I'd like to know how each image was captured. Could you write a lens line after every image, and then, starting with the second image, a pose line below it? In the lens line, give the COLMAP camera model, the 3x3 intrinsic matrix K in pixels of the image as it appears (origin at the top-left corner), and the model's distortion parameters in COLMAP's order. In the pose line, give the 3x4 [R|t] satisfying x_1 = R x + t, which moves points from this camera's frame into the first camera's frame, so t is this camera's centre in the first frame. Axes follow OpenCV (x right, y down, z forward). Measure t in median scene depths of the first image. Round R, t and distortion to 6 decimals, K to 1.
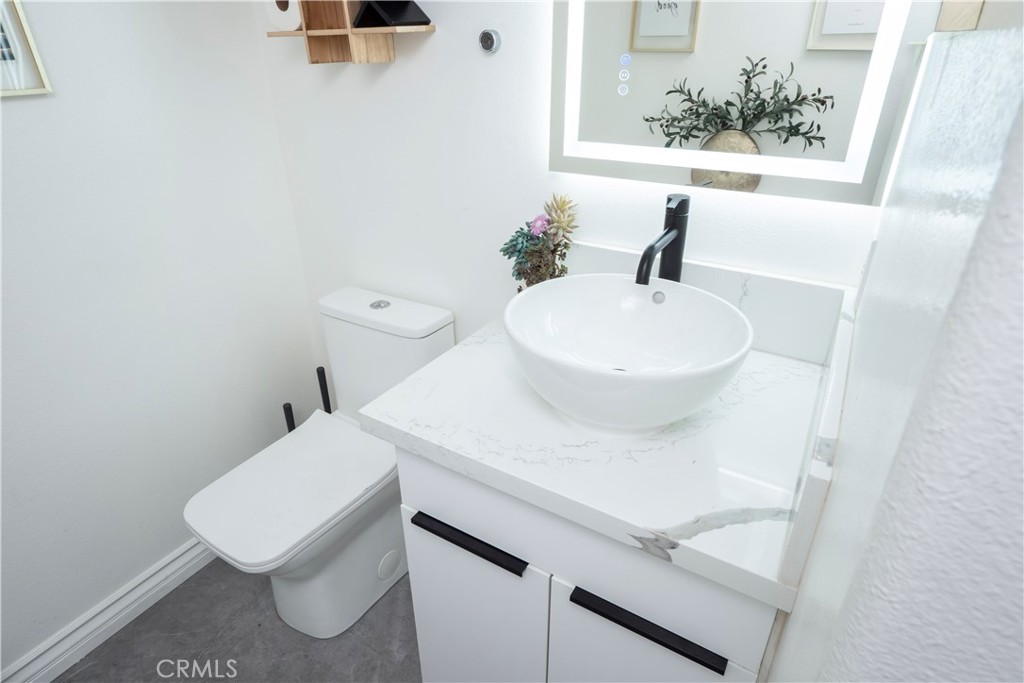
lens RADIAL K [[569.9, 0, 509.5], [0, 569.9, 336.3], [0, 0, 1]] dist [-0.001977, -0.001255]
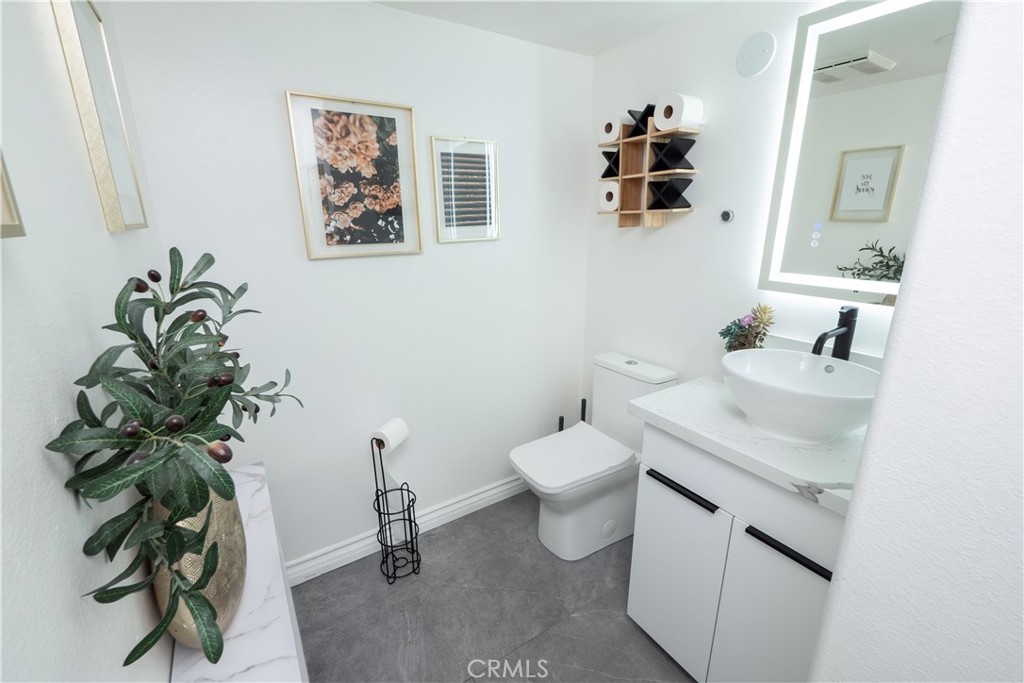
lens RADIAL K [[431.0, 0, 509.3], [0, 431.0, 346.7], [0, 0, 1]] dist [-0.004490, -0.000225]
pose [[0.902663, 0.120045, -0.413266, -0.043807], [-0.191147, 0.972220, -0.135097, 0.175154], [0.385568, 0.200942, 0.900533, -0.360045]]
